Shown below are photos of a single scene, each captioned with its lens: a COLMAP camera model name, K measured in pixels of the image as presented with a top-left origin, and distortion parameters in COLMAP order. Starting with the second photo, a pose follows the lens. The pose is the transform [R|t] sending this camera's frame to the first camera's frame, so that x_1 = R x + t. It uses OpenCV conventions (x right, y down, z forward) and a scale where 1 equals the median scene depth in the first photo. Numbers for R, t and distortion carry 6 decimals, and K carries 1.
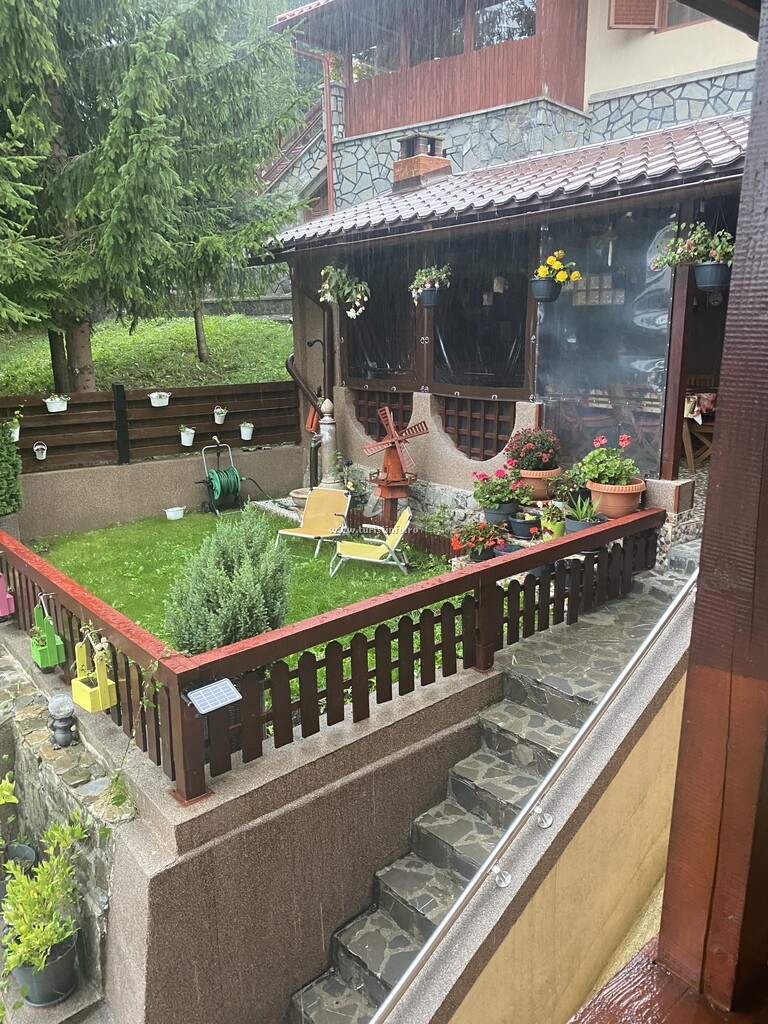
lens RADIAL K [[783.1, 0, 379.1], [0, 783.1, 506.6], [0, 0, 1]] dist [0.002357, 0.005152]
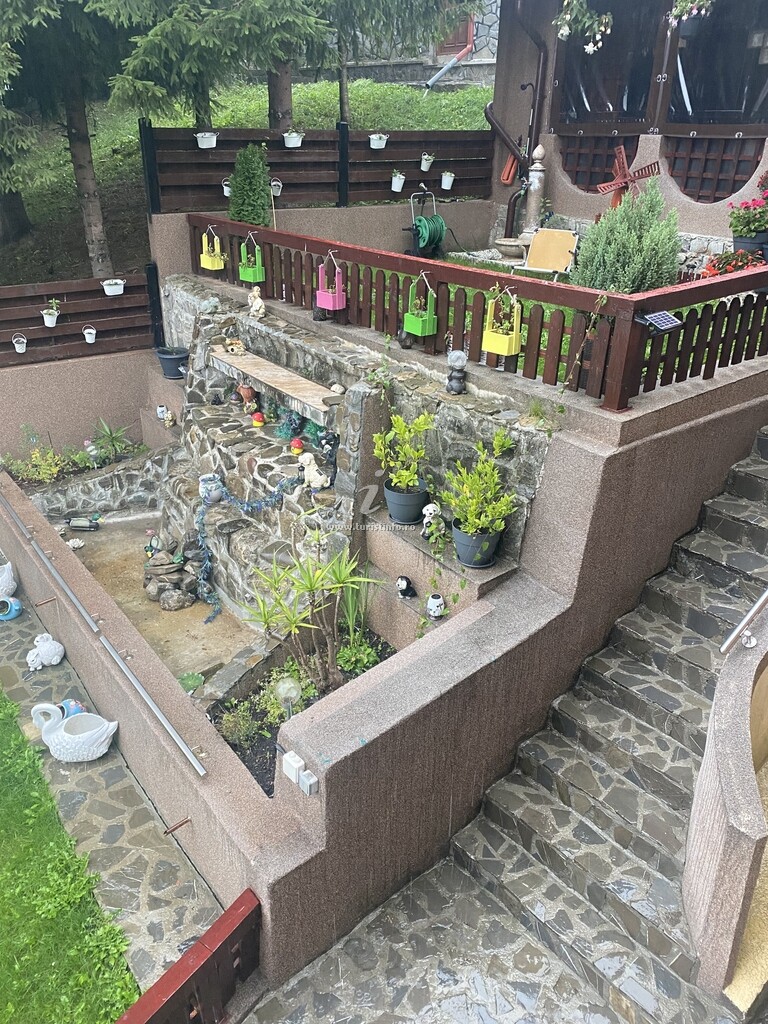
lens RADIAL K [[784.1, 0, 384.0], [0, 784.1, 512.0], [0, 0, 1]] dist [-0.007693, -0.011380]
pose [[0.998864, 0.036249, -0.030922, -0.249022], [-0.027973, 0.971528, 0.235269, 0.105732], [0.038570, -0.234137, 0.971438, -0.126006]]
